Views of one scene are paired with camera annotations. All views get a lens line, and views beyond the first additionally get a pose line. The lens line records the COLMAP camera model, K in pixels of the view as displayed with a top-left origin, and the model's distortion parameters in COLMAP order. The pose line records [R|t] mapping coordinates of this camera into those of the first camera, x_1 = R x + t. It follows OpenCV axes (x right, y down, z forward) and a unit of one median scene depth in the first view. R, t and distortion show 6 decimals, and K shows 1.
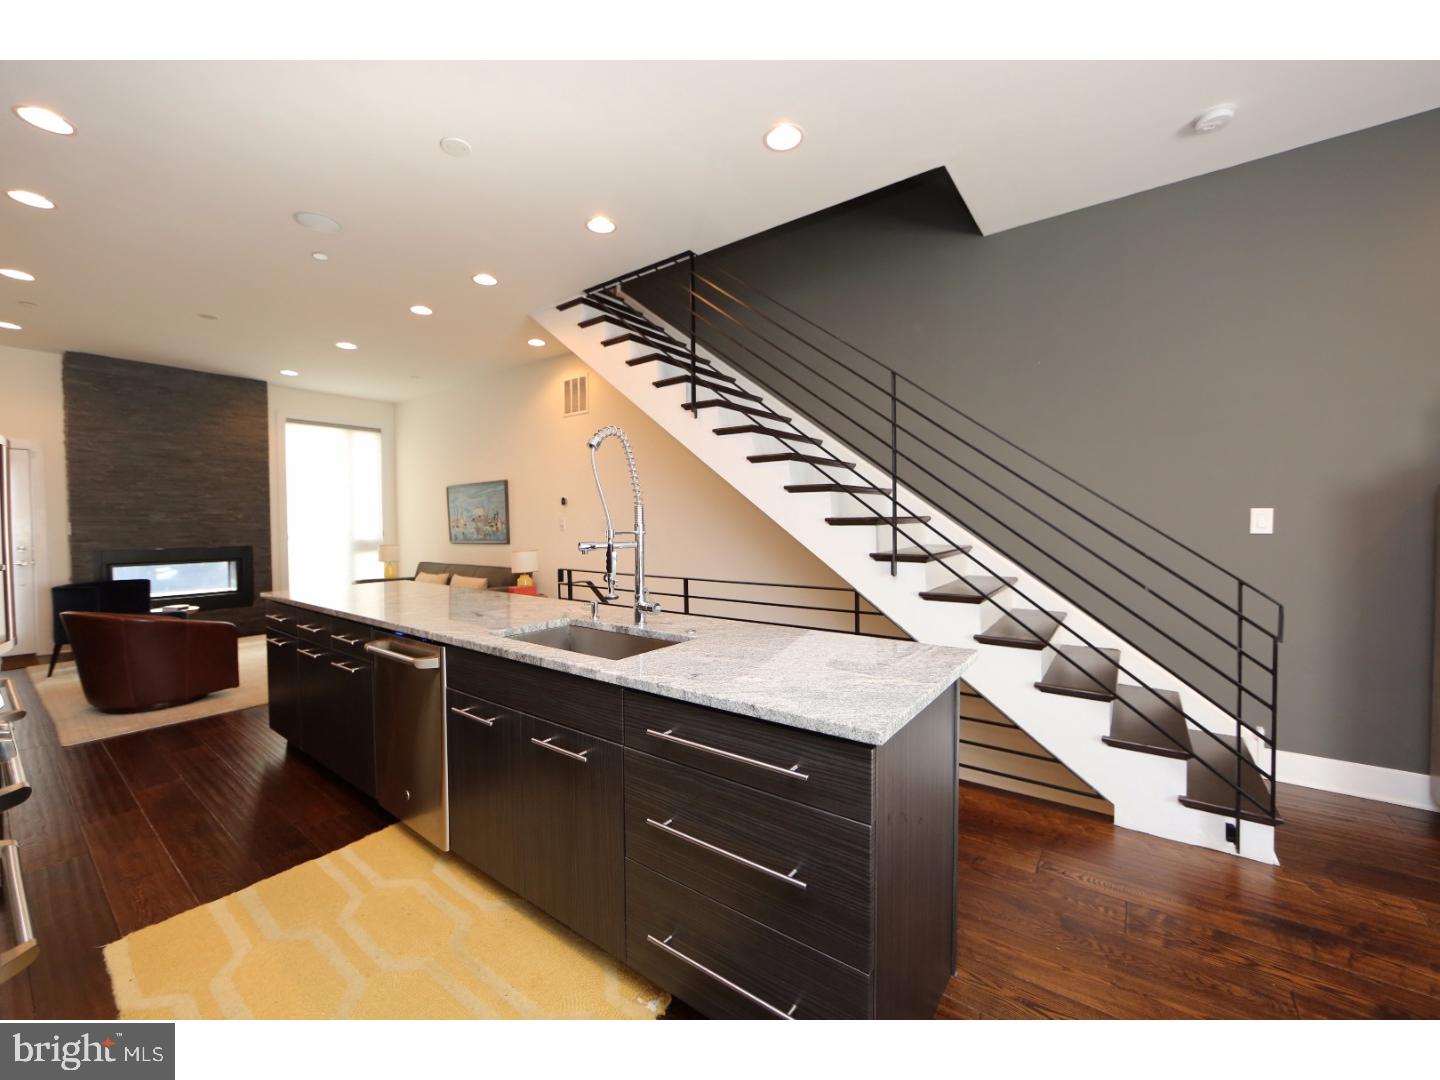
lens RADIAL K [[566.2, 0, 718.8], [0, 566.2, 534.0], [0, 0, 1]] dist [-0.007875, 0.000247]
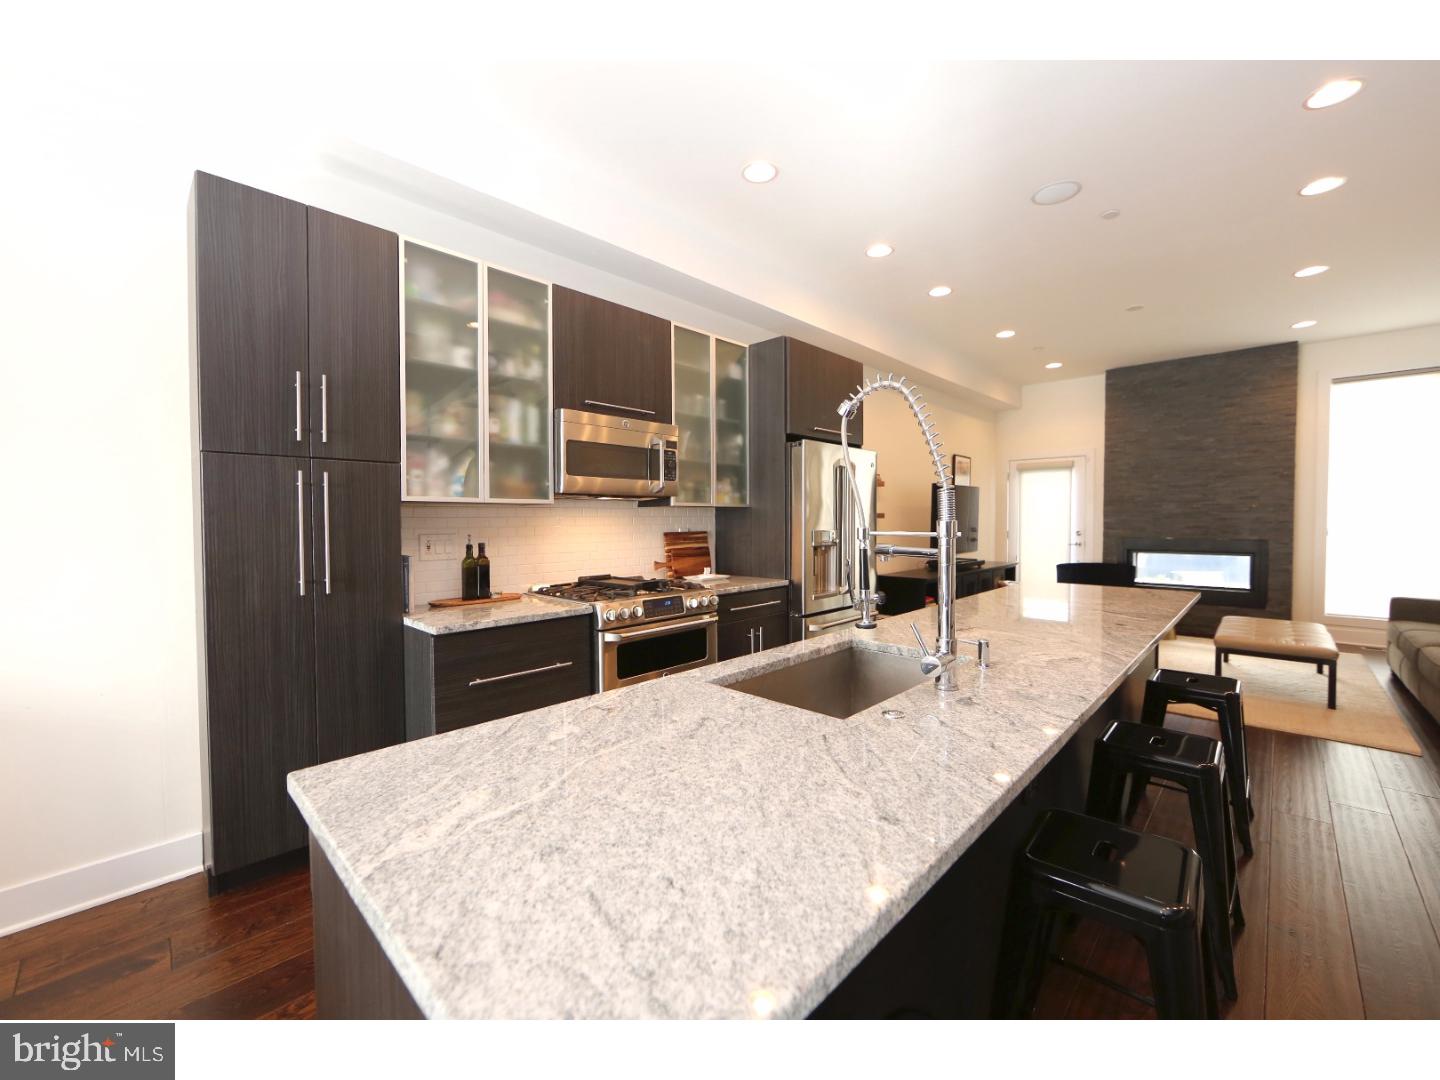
lens RADIAL K [[581.5, 0, 710.2], [0, 581.5, 534.6], [0, 0, 1]] dist [-0.001481, 0.000226]
pose [[-0.134751, 0.040059, -0.990069, 0.185767], [-0.019328, 0.998886, 0.043046, -0.009746], [0.990691, 0.024937, -0.133826, 0.308348]]
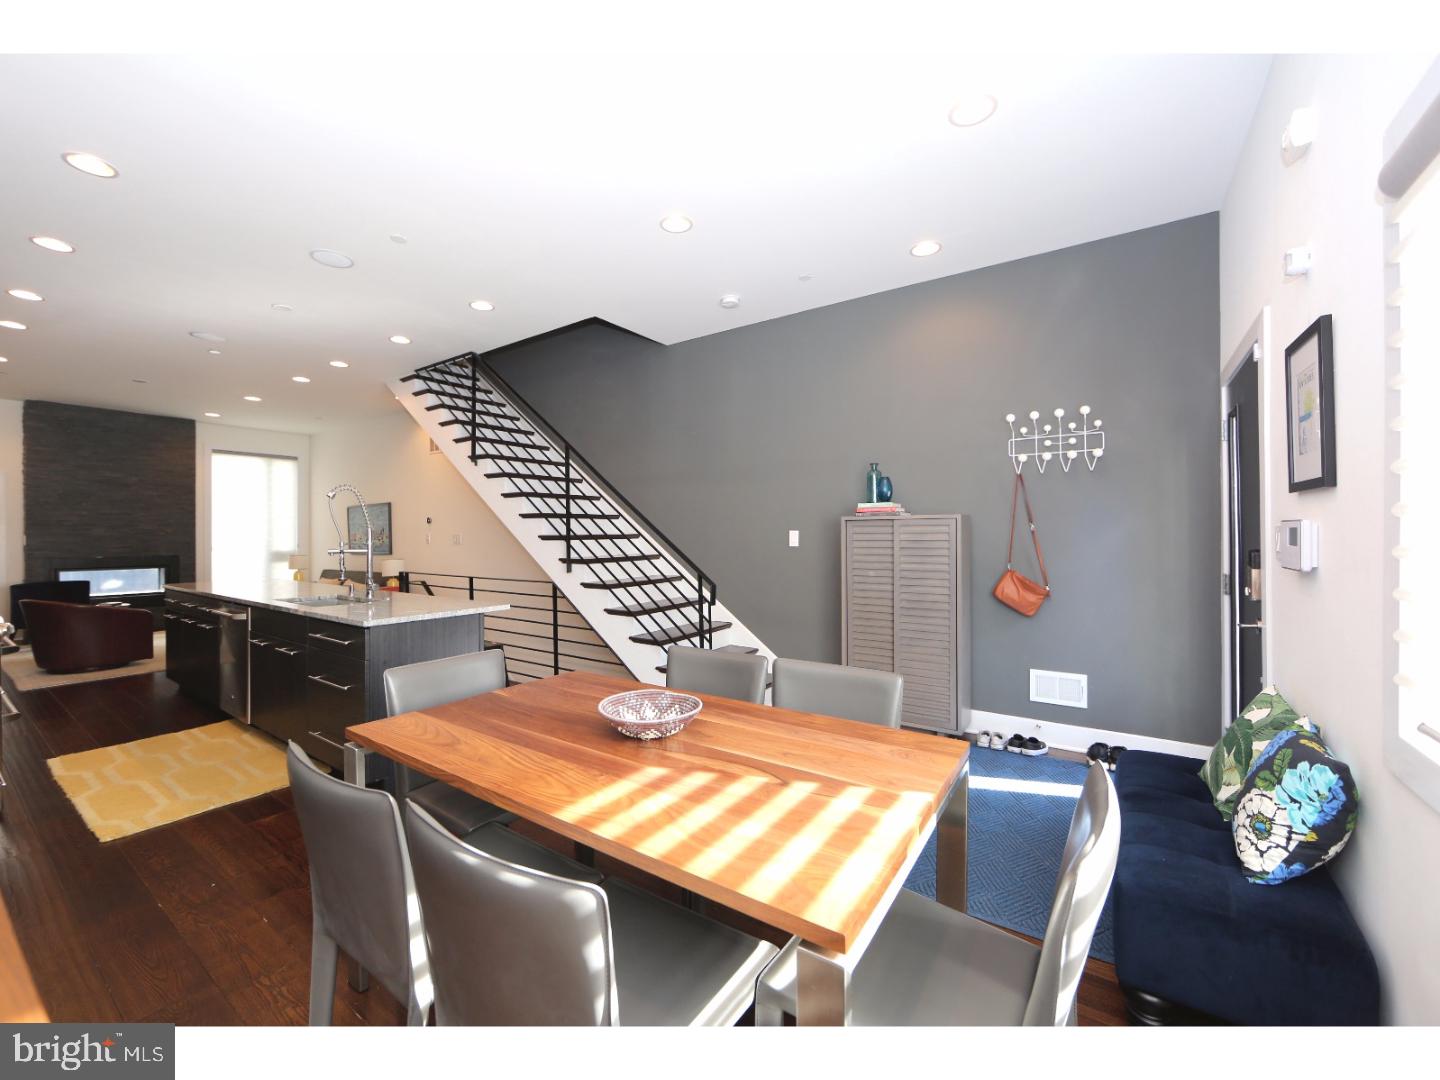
lens RADIAL K [[581.5, 0, 710.2], [0, 581.5, 534.6], [0, 0, 1]] dist [-0.001481, 0.000226]
pose [[0.999843, 0.004730, 0.017092, 0.329057], [-0.004301, 0.999677, -0.025051, 0.003504], [-0.017205, 0.024973, 0.999540, -0.303988]]
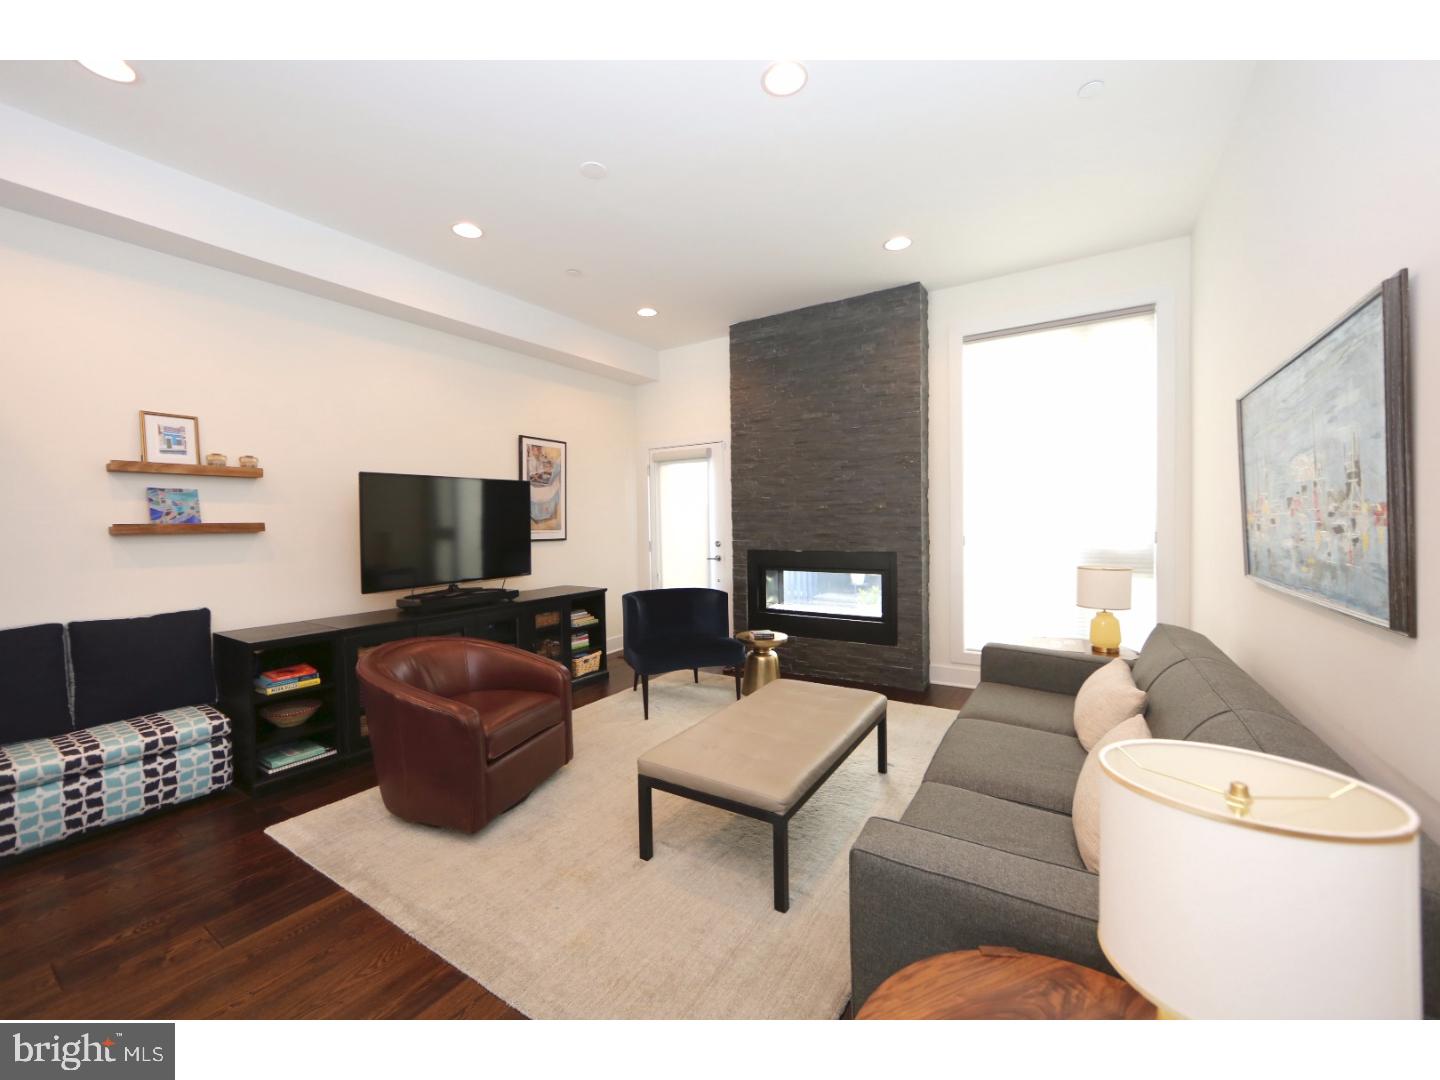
lens RADIAL K [[566.4, 0, 689.2], [0, 566.4, 536.4], [0, 0, 1]] dist [-0.016102, 0.000096]
pose [[0.047532, 0.036764, -0.998193, -0.230809], [-0.012519, 0.999266, 0.036208, -0.019122], [0.998791, 0.010776, 0.047957, 0.829293]]
